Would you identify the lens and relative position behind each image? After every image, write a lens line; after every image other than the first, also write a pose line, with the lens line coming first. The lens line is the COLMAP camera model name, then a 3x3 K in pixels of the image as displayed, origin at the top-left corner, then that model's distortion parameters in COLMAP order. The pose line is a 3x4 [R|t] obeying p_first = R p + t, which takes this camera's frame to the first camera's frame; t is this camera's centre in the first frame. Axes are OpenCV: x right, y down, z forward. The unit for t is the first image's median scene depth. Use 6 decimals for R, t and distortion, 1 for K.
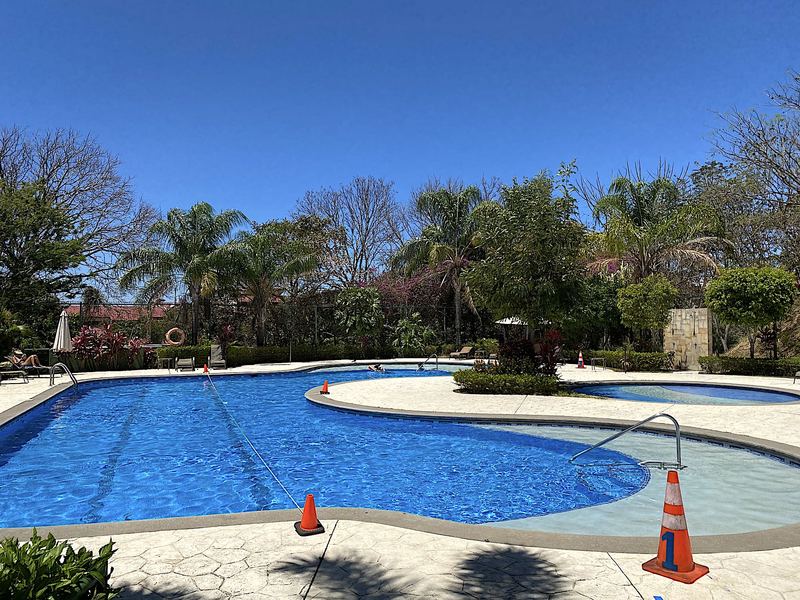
lens RADIAL K [[600.6, 0, 400.0], [0, 600.6, 300.0], [0, 0, 1]] dist [0.000928, -0.001257]
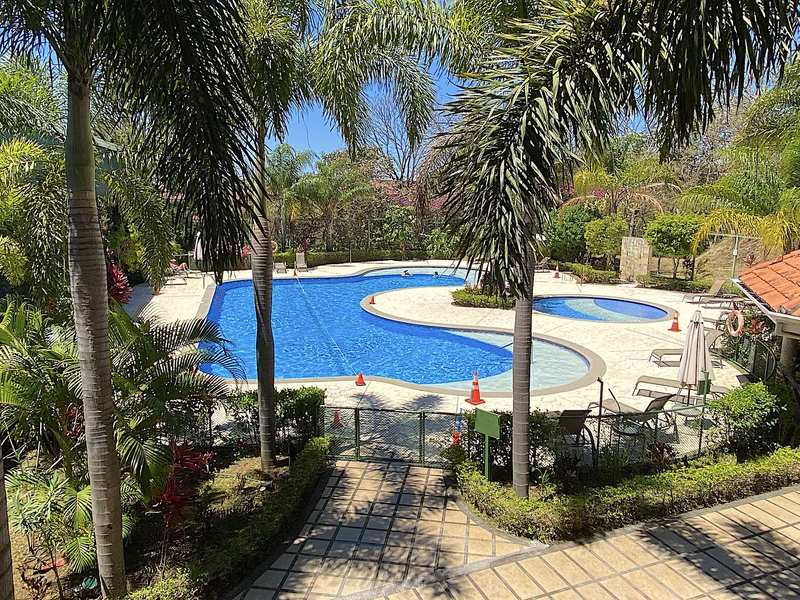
lens RADIAL K [[561.8, 0, 400.0], [0, 561.8, 300.0], [0, 0, 1]] dist [0.003719, 0.000664]
pose [[0.995621, 0.031489, -0.088024, 0.057933], [-0.010529, 0.973344, 0.229110, -0.138301], [0.092892, -0.227179, 0.969413, -0.328884]]
